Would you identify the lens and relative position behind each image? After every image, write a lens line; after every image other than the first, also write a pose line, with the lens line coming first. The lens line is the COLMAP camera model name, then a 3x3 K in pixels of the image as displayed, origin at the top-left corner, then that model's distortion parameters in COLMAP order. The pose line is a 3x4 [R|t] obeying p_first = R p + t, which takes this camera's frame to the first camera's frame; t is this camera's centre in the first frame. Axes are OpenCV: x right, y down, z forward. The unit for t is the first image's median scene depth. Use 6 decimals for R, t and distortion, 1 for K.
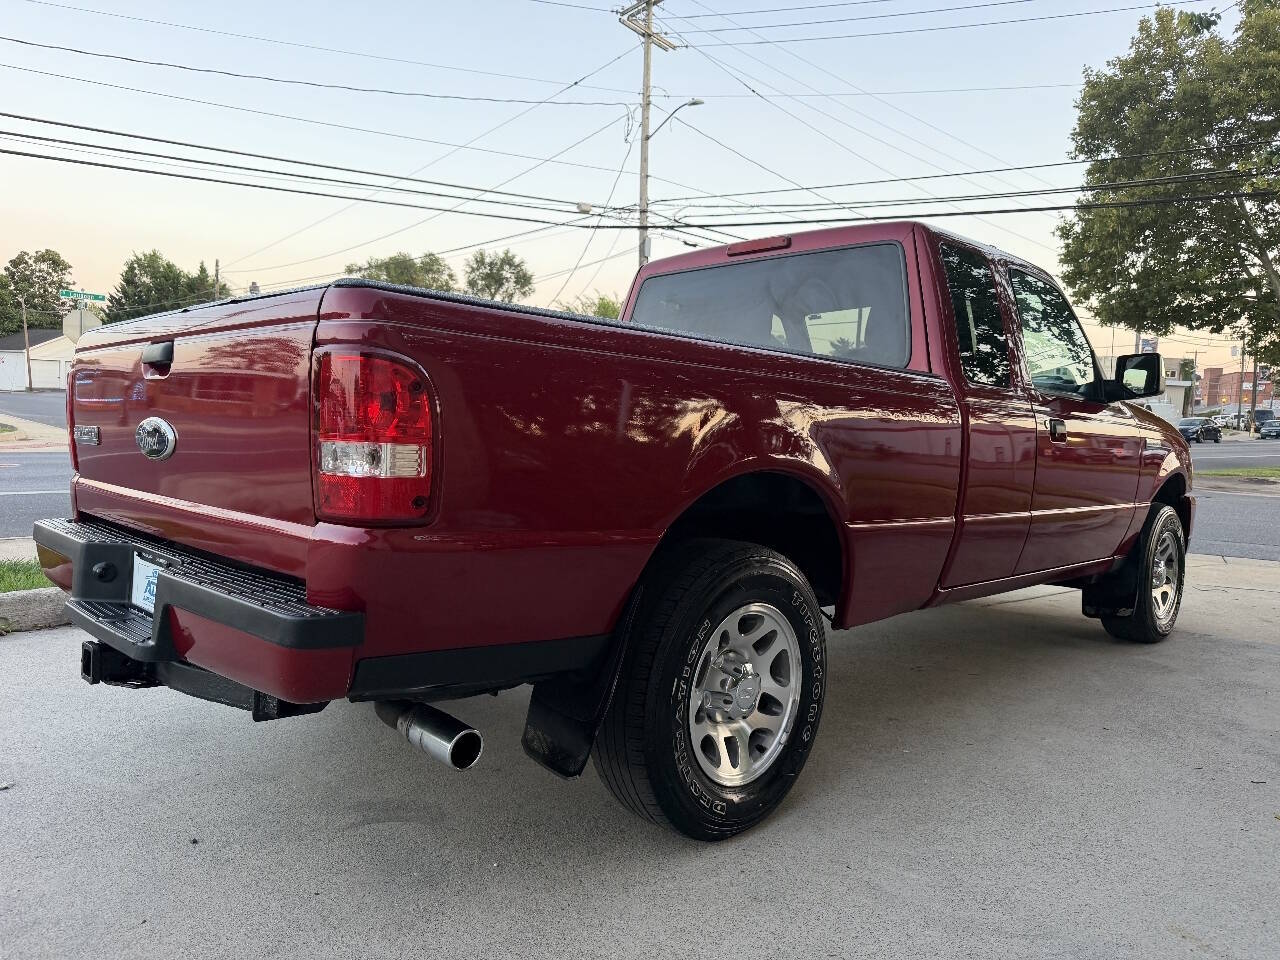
lens RADIAL K [[889.6, 0, 634.9], [0, 889.6, 484.1], [0, 0, 1]] dist [0.036598, -0.059983]
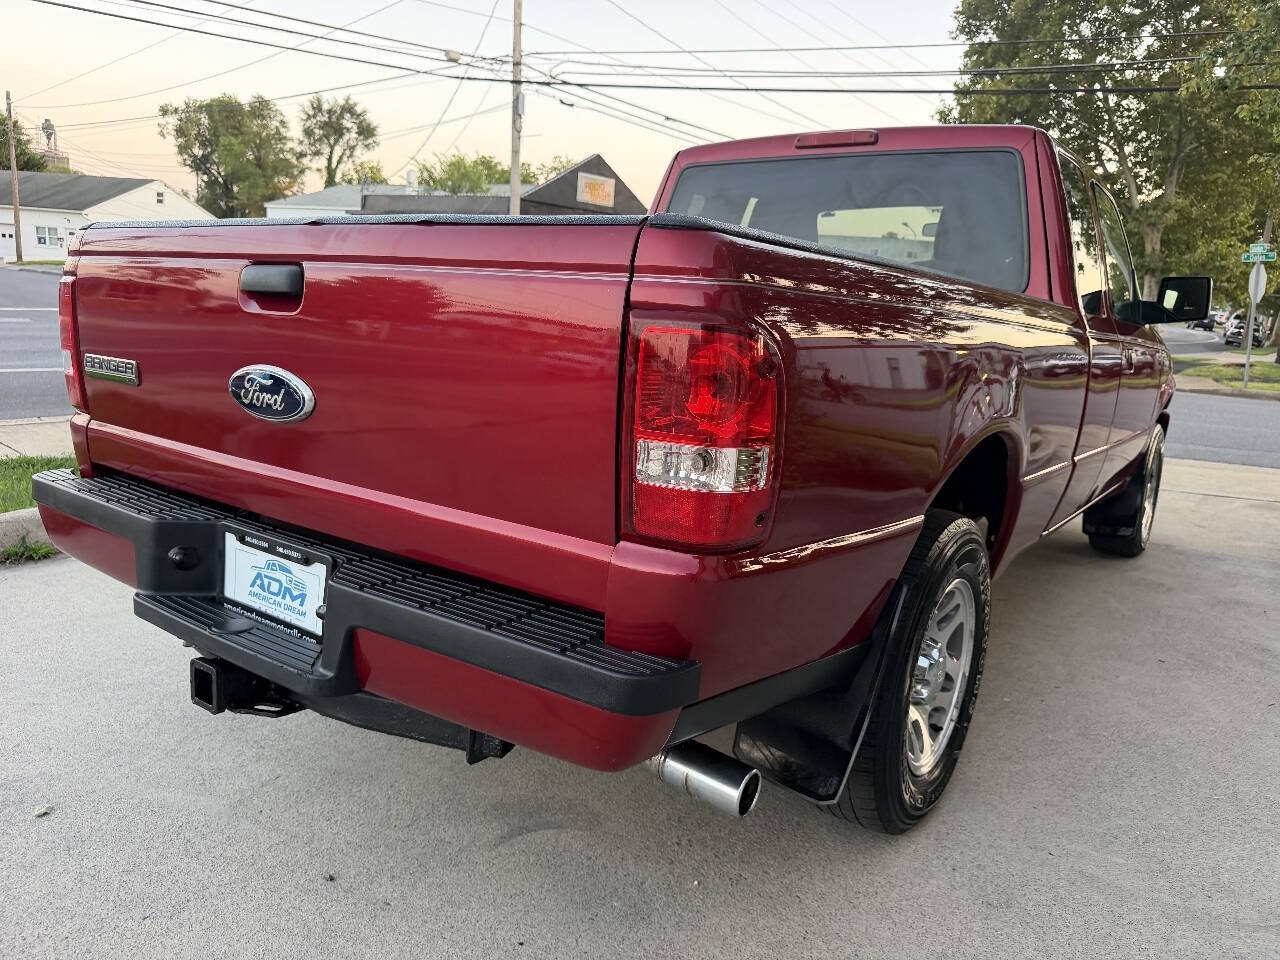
lens RADIAL K [[889.6, 0, 628.2], [0, 889.6, 491.8], [0, 0, 1]] dist [0.036598, -0.059983]
pose [[0.987614, -0.005700, 0.156799, -0.026938], [-0.017524, 0.989080, 0.146334, -0.006454], [-0.155921, -0.147269, 0.976729, 0.015106]]
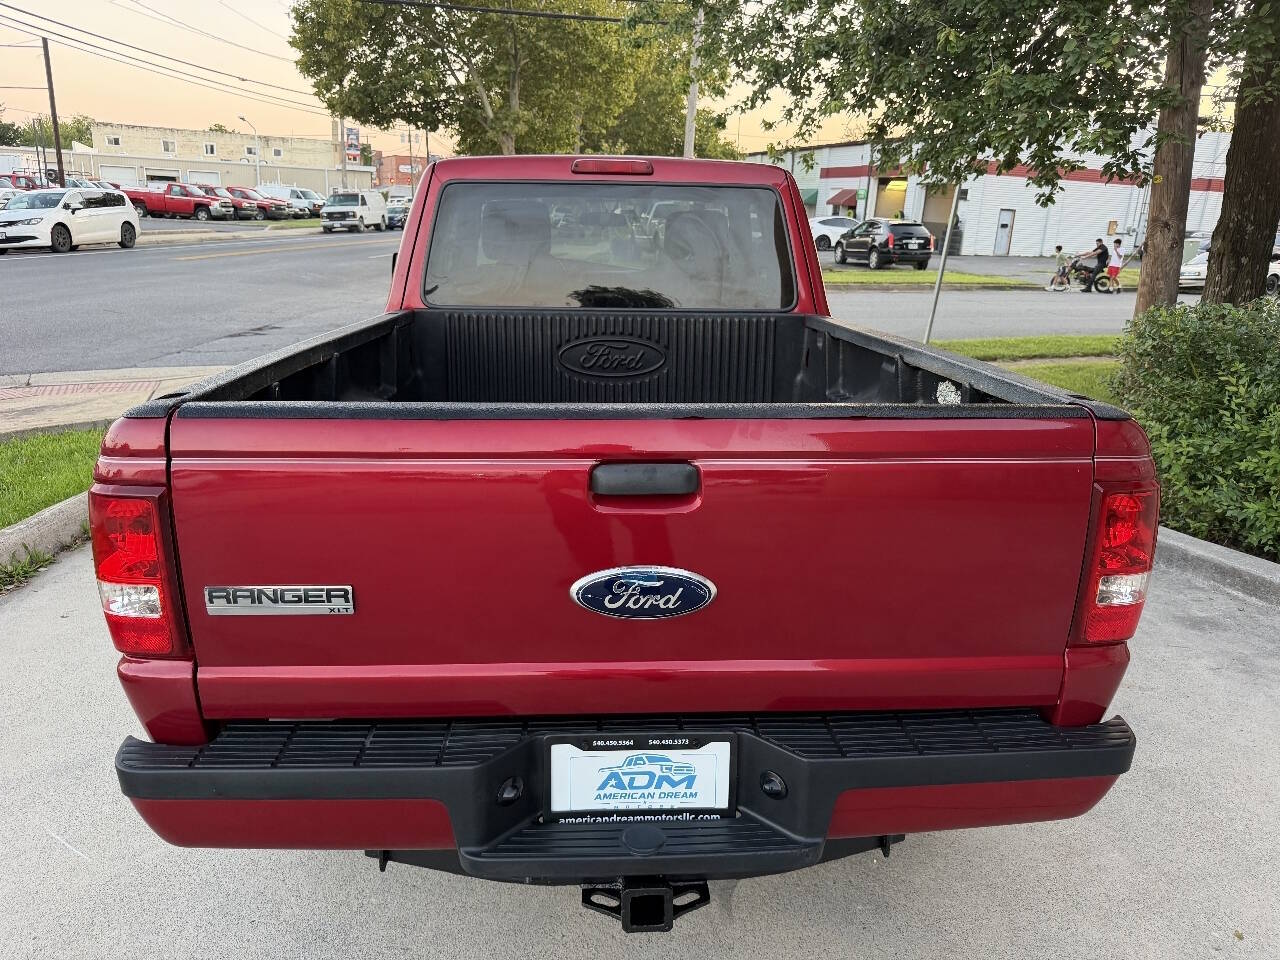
lens RADIAL K [[889.6, 0, 635.1], [0, 889.6, 461.7], [0, 0, 1]] dist [0.036598, -0.059983]
pose [[0.671049, -0.203212, 0.713020, -0.374767], [0.047024, 0.971434, 0.232604, -0.128074], [-0.739920, -0.122560, 0.661436, 0.191463]]
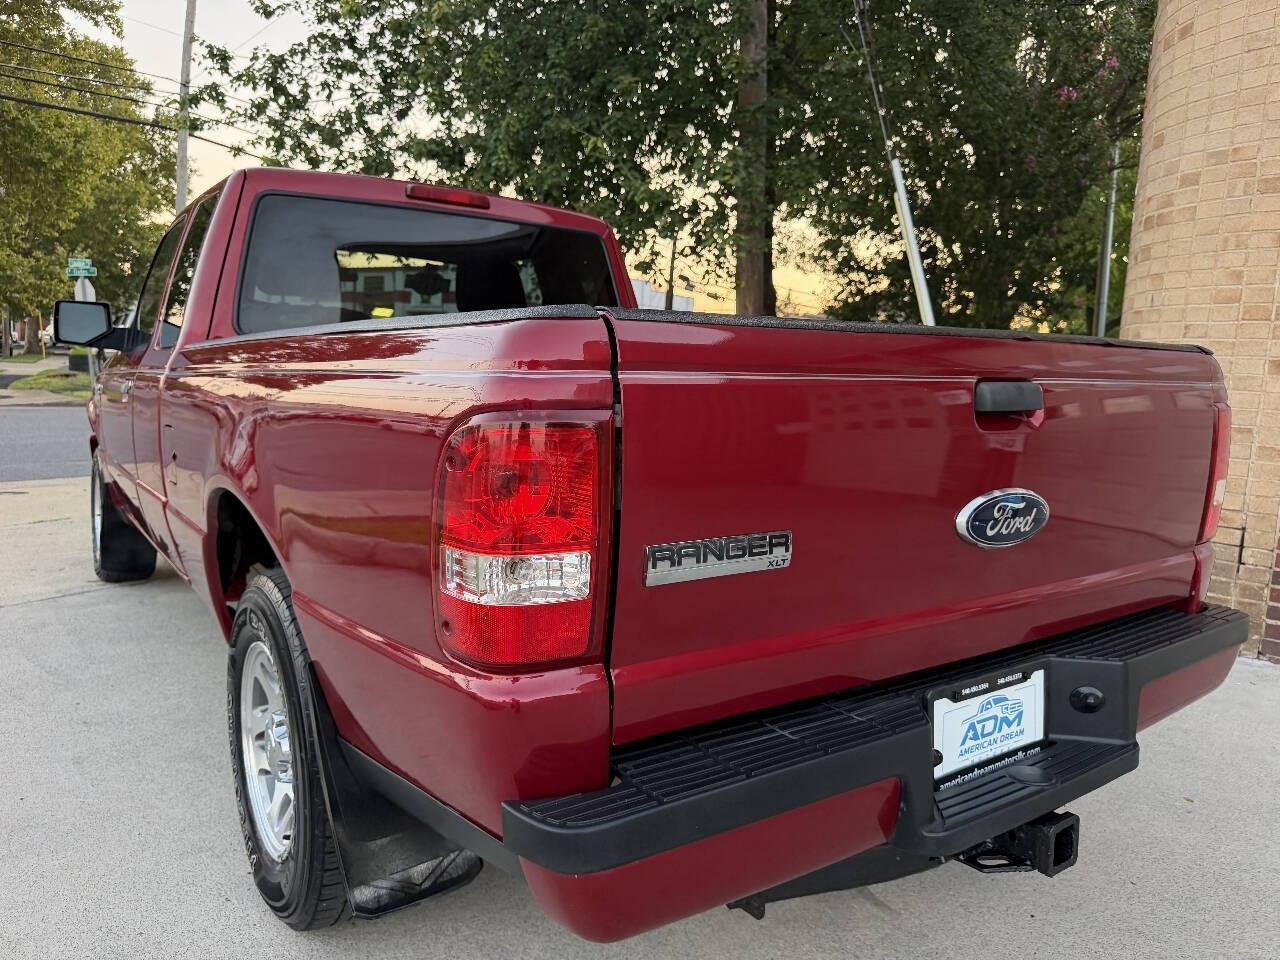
lens RADIAL K [[889.6, 0, 640.5], [0, 889.6, 481.2], [0, 0, 1]] dist [0.036598, -0.059983]
pose [[0.173493, -0.140072, 0.974823, -0.496762], [0.029594, 0.990128, 0.137004, -0.057883], [-0.984390, 0.005080, 0.175926, 0.508103]]
